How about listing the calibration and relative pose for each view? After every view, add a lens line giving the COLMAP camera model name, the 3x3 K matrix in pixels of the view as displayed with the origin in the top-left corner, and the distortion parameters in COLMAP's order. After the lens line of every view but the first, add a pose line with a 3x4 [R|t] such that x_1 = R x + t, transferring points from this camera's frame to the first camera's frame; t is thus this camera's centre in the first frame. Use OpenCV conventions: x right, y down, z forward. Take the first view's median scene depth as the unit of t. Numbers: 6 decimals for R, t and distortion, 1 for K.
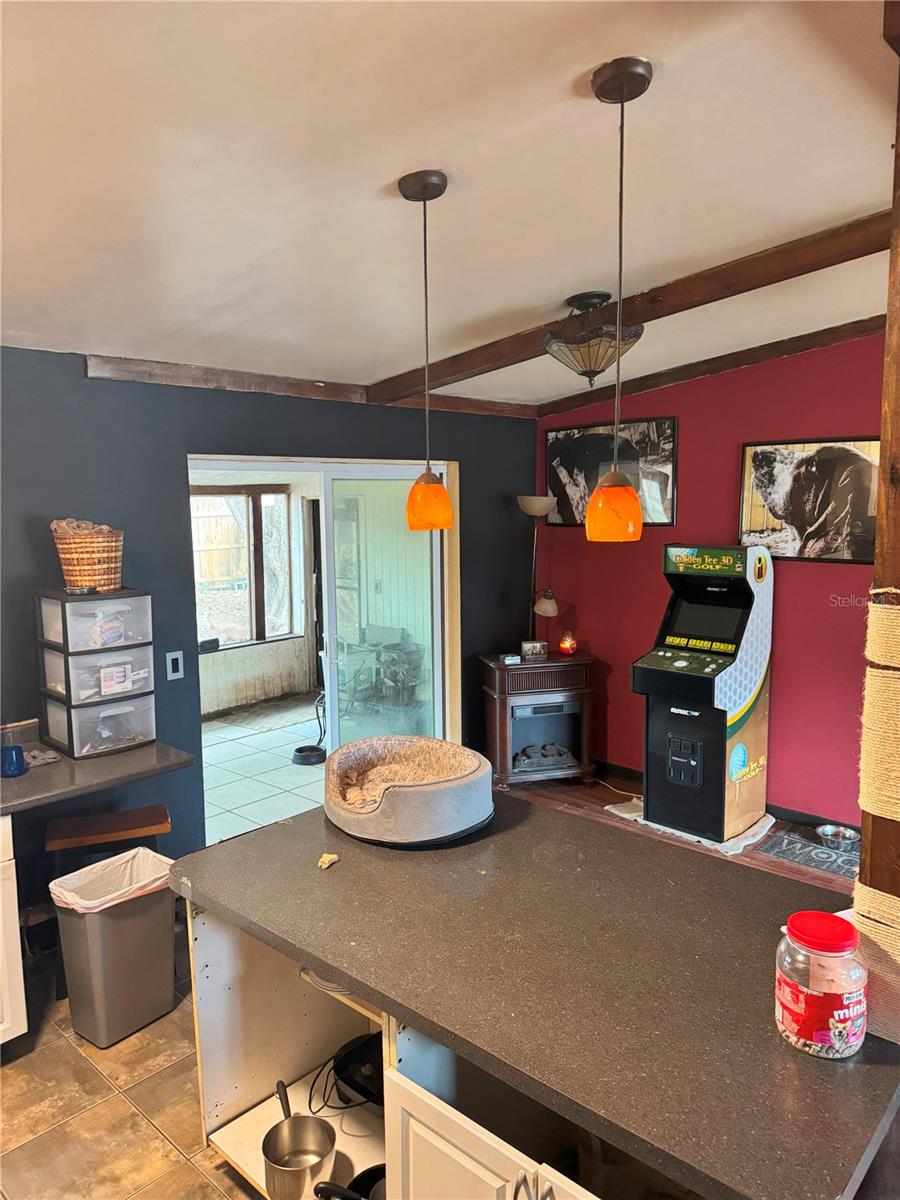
lens RADIAL K [[832.4, 0, 449.6], [0, 832.4, 597.2], [0, 0, 1]] dist [0.028918, -0.036355]
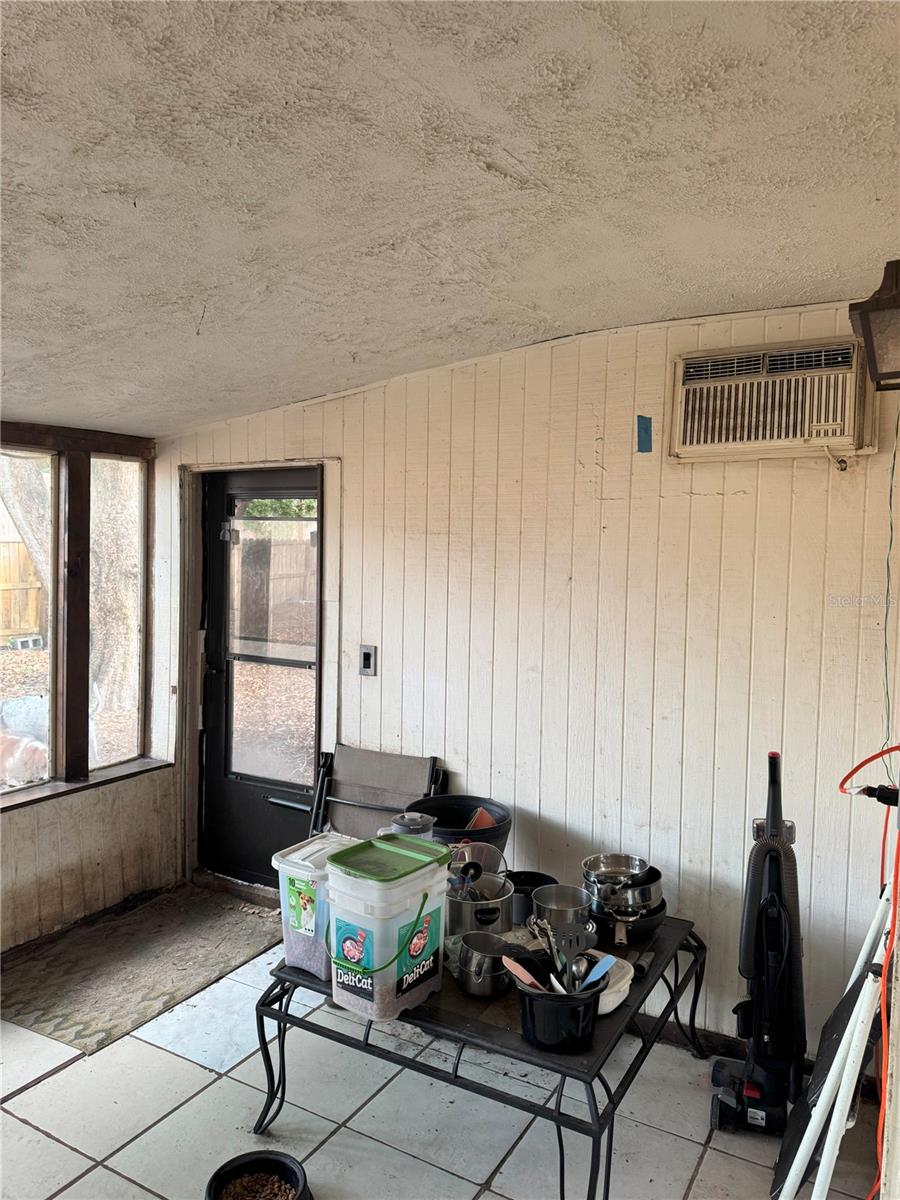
lens RADIAL K [[856.3, 0, 453.9], [0, 856.3, 597.0], [0, 0, 1]] dist [0.075996, -0.175211]
pose [[0.976658, 0.018539, 0.214000, -0.130902], [-0.004626, 0.997853, -0.065331, -0.016275], [-0.214751, 0.062816, 0.974647, 0.504054]]
